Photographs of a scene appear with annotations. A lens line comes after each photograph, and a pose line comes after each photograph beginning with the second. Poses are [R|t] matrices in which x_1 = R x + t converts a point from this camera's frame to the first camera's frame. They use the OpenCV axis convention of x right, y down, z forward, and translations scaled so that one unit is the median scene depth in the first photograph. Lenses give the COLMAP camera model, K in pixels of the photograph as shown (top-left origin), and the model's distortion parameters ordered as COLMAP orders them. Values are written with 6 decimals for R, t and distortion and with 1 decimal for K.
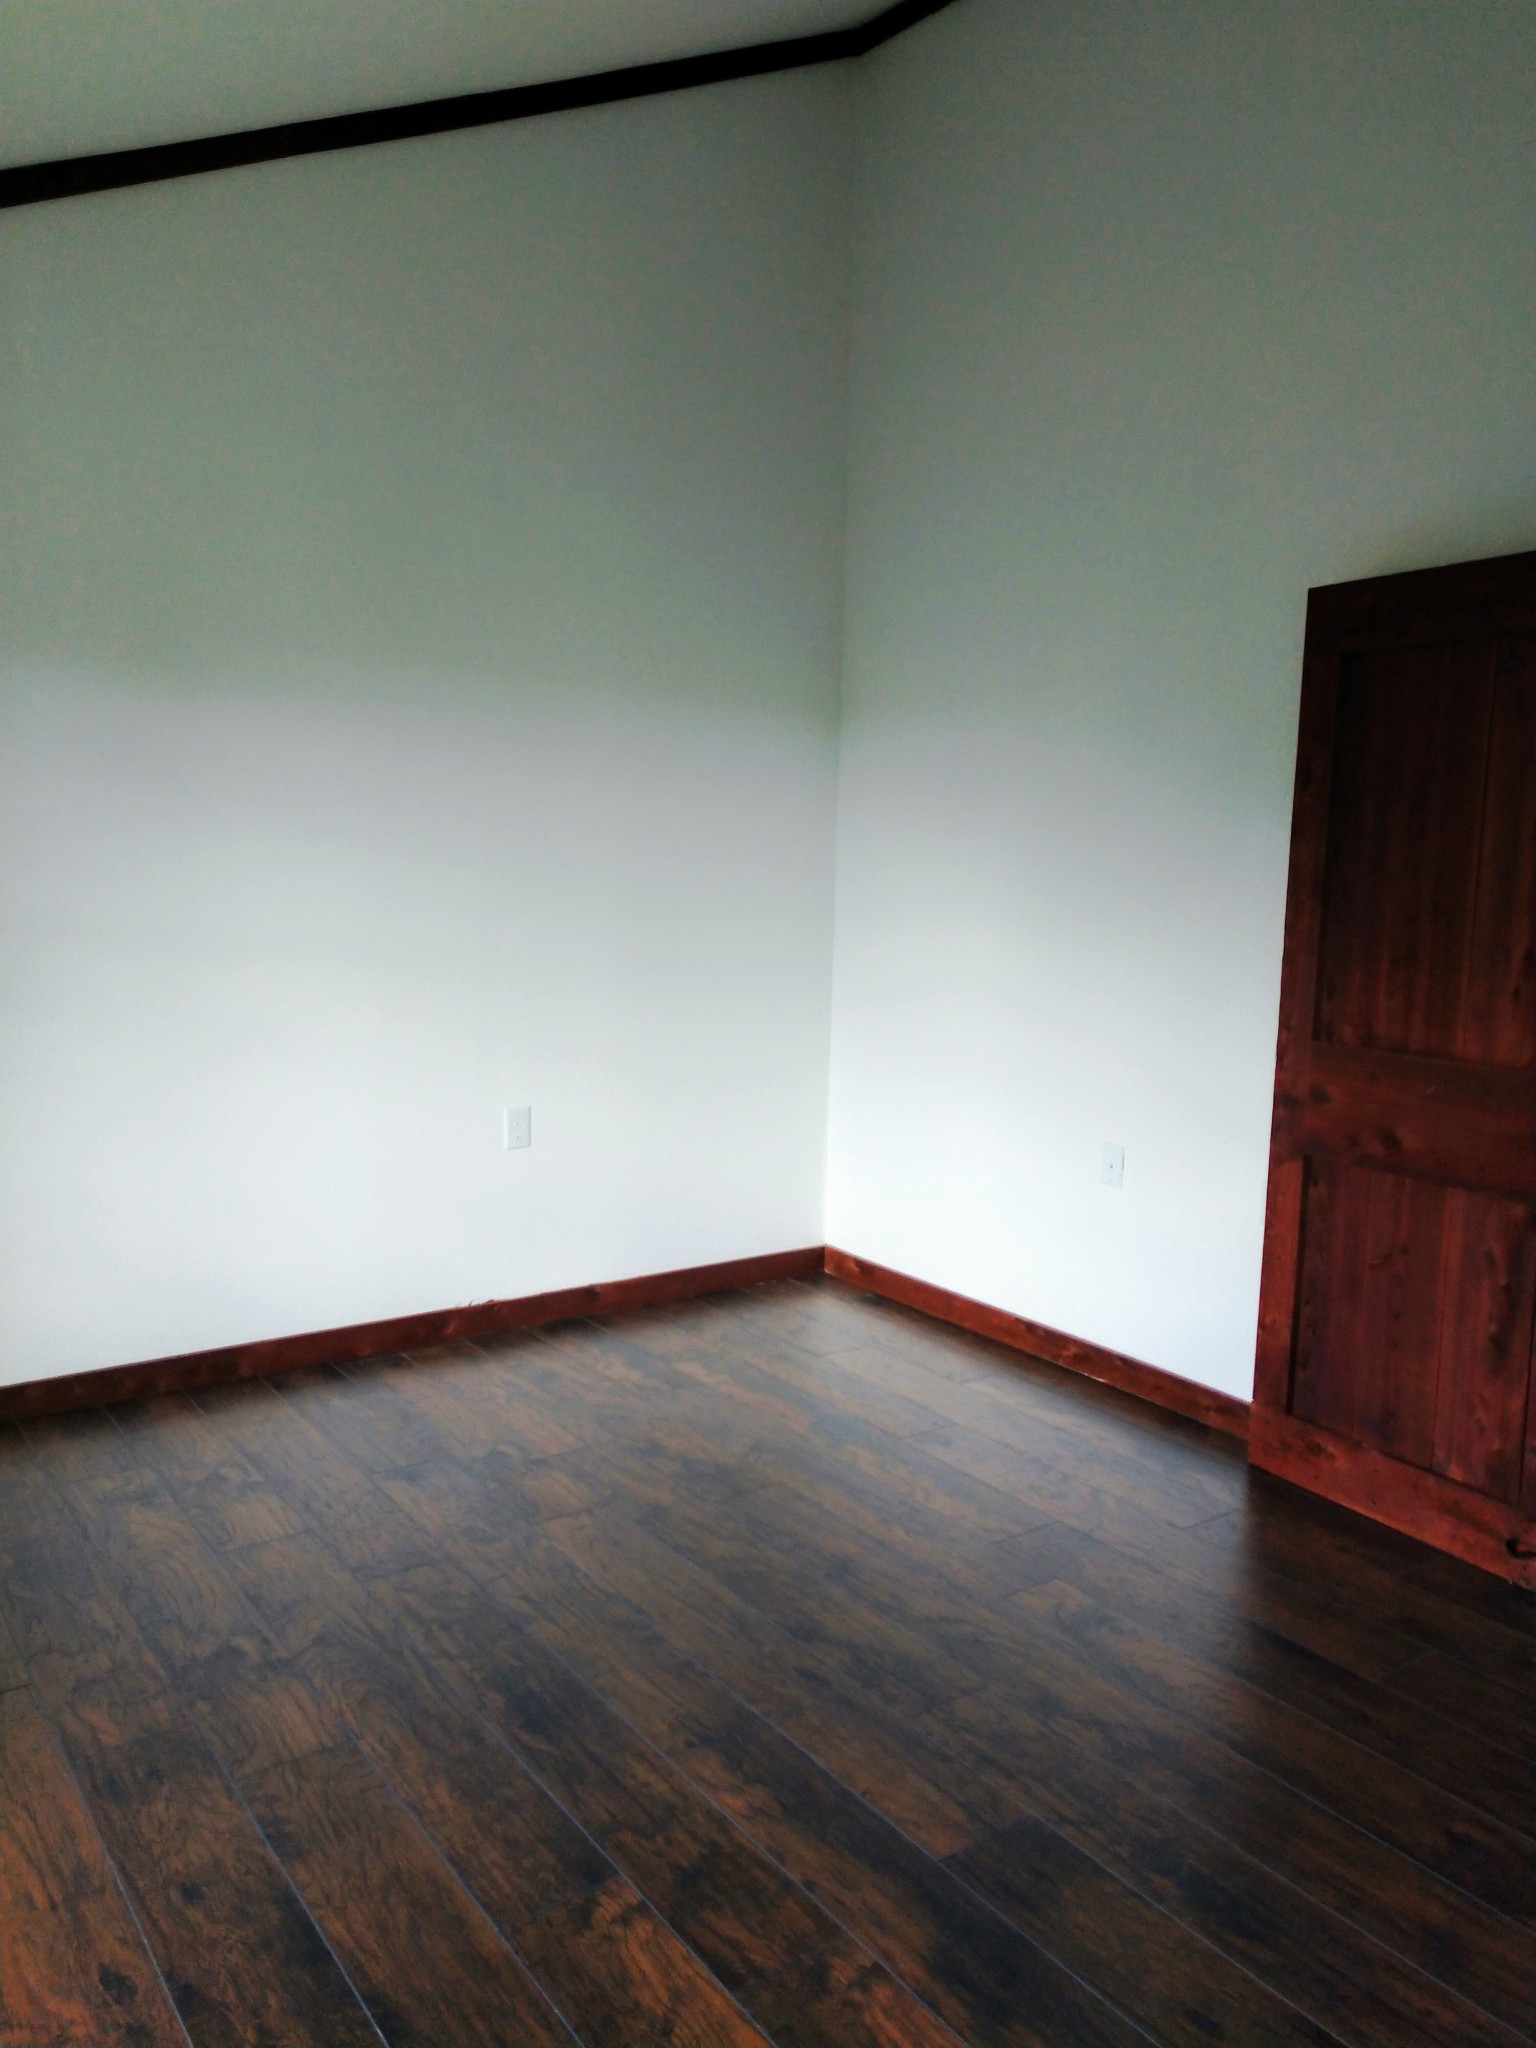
lens RADIAL K [[1554.1, 0, 766.0], [0, 1554.1, 1024.2], [0, 0, 1]] dist [0.028188, -0.004437]
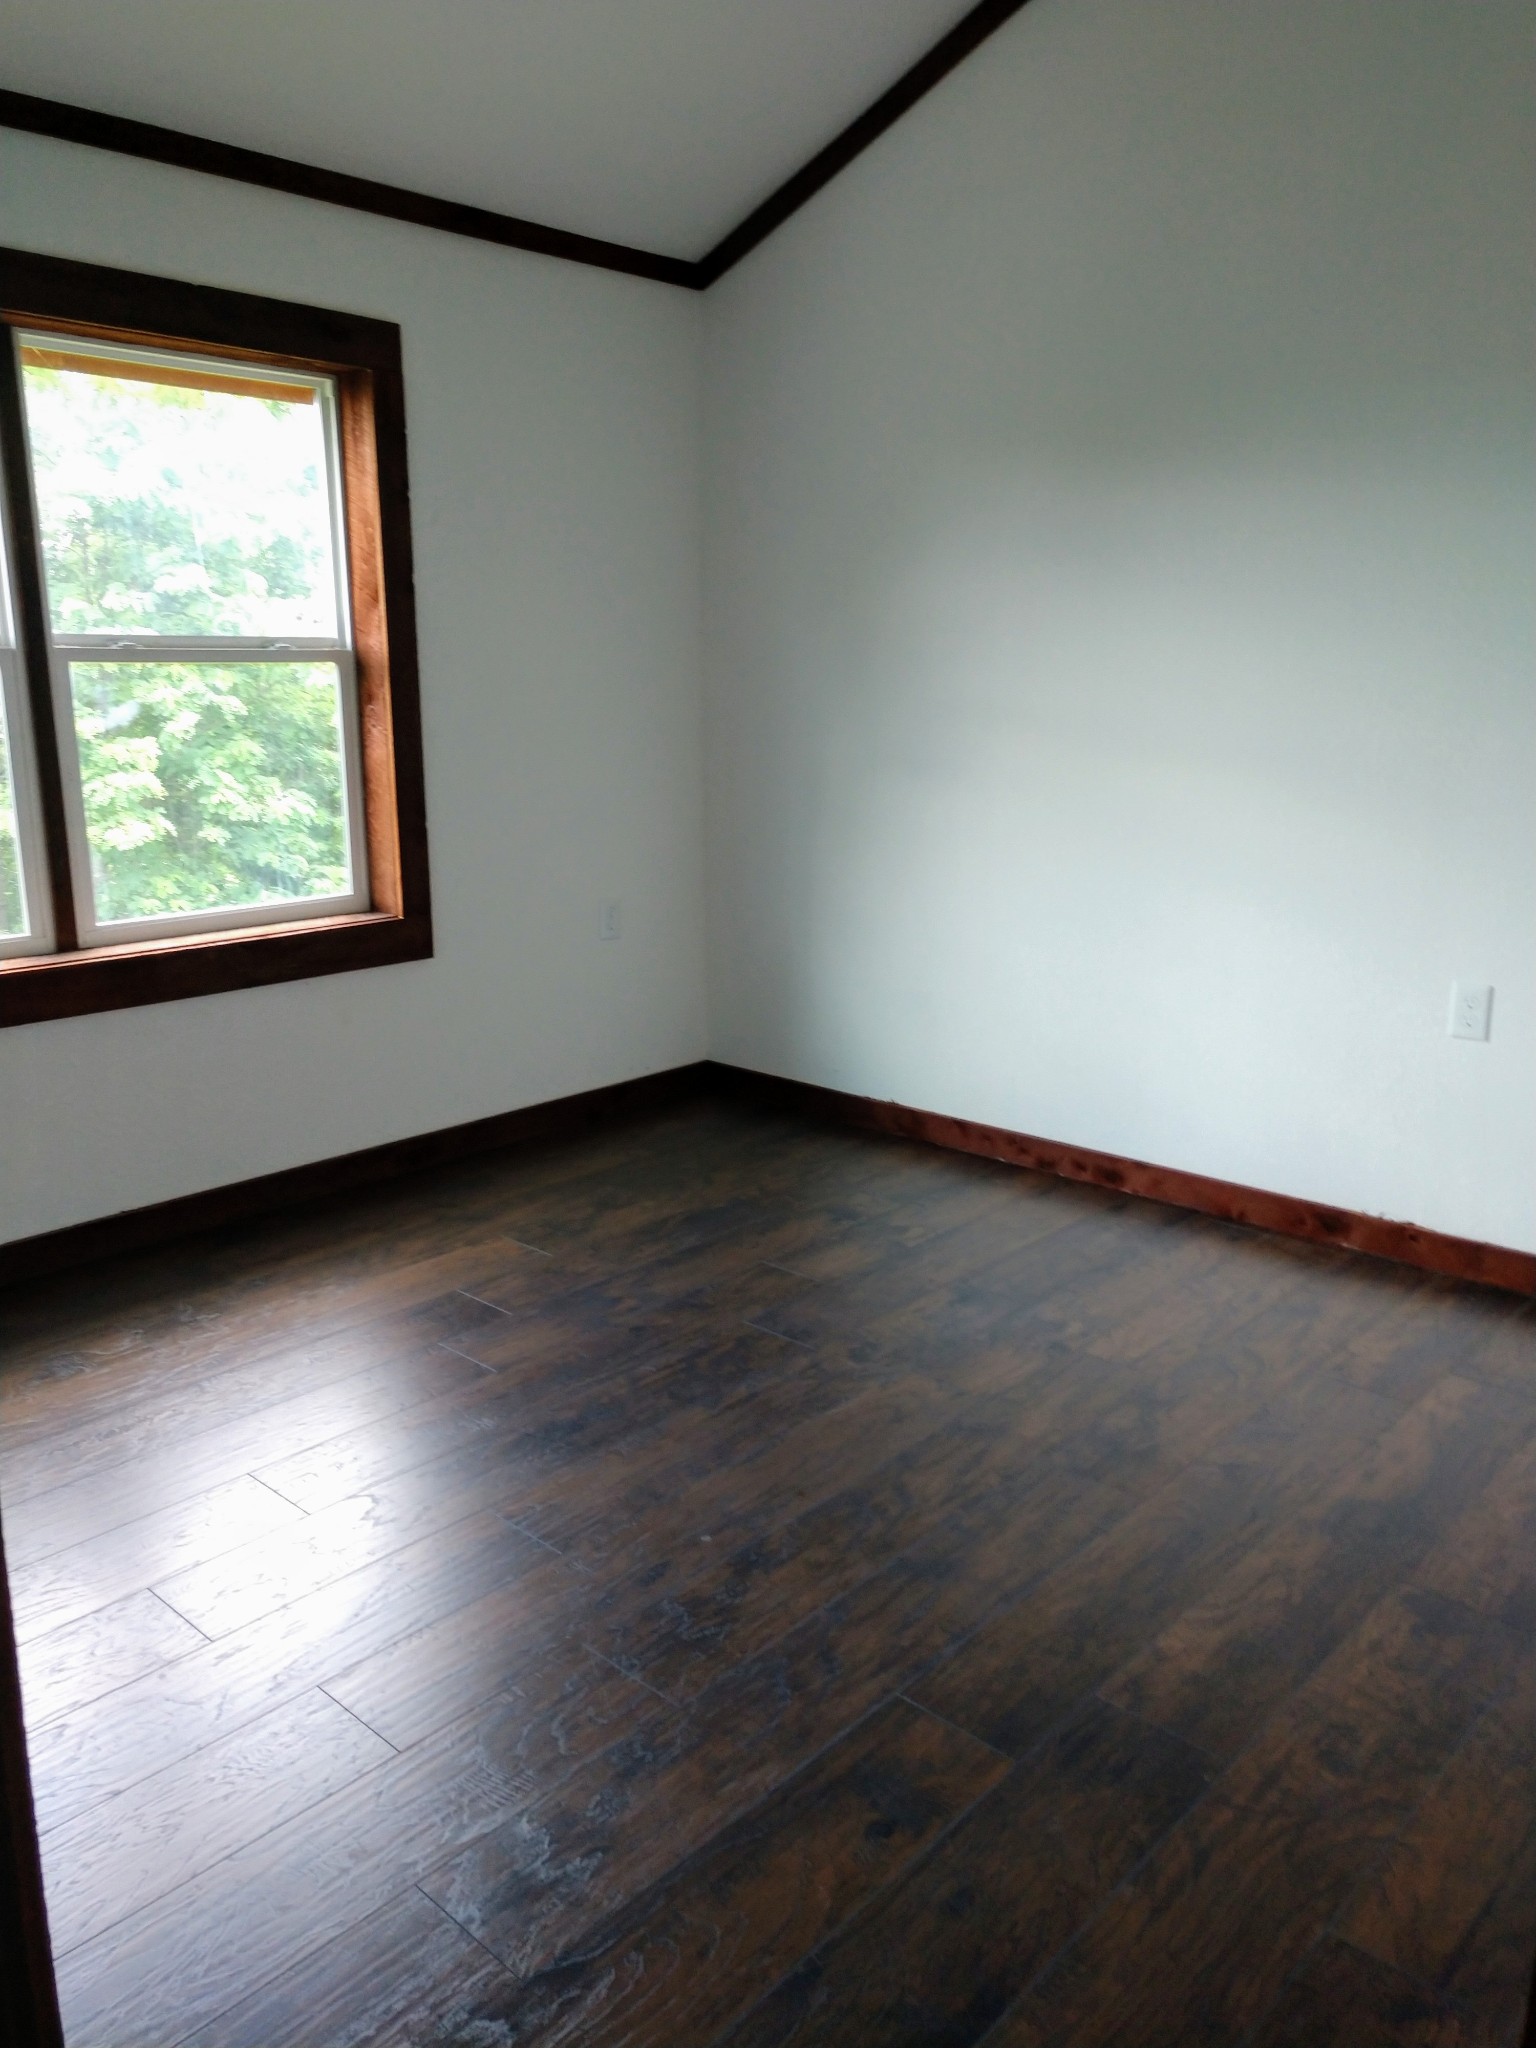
lens RADIAL K [[1554.1, 0, 764.9], [0, 1554.1, 1024.1], [0, 0, 1]] dist [0.028188, -0.004437]
pose [[0.192128, 0.198279, -0.961131, 0.580463], [-0.107671, 0.977723, 0.180178, -0.028238], [0.975446, 0.068869, 0.209196, 0.619198]]
